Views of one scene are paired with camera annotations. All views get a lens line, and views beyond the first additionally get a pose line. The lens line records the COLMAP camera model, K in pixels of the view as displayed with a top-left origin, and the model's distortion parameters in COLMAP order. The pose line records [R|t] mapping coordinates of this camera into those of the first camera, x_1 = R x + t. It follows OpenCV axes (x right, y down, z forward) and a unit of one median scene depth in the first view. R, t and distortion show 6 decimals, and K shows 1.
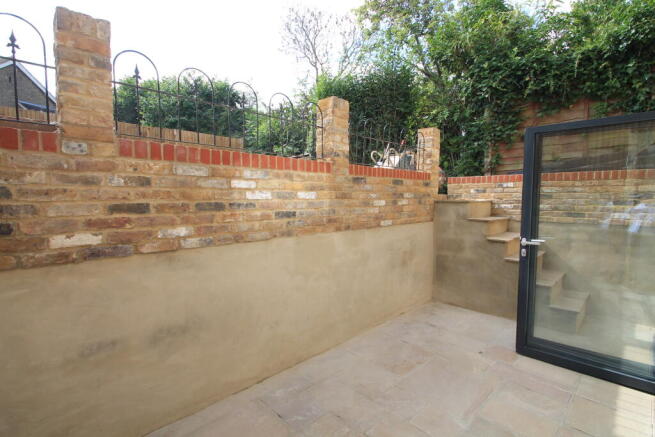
lens RADIAL K [[309.5, 0, 327.5], [0, 309.5, 218.5], [0, 0, 1]] dist [-0.000795, -0.000262]
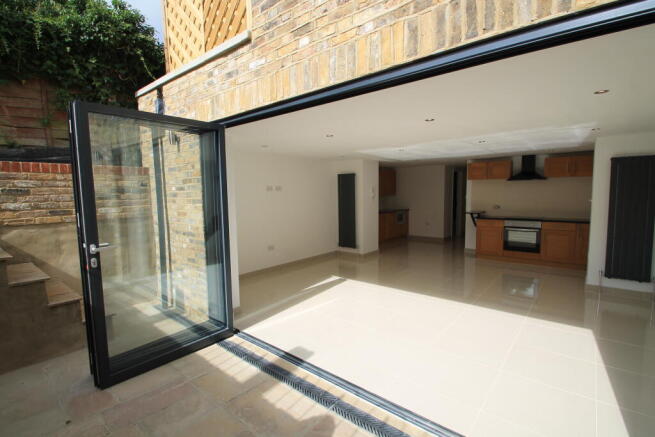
lens RADIAL K [[316.1, 0, 327.5], [0, 316.1, 218.5], [0, 0, 1]] dist [-0.014386, -0.000627]
pose [[-0.072666, -0.093591, 0.992955, -0.129506], [0.083178, 0.991550, 0.099546, -0.021638], [-0.993882, 0.089825, -0.064267, 0.317282]]
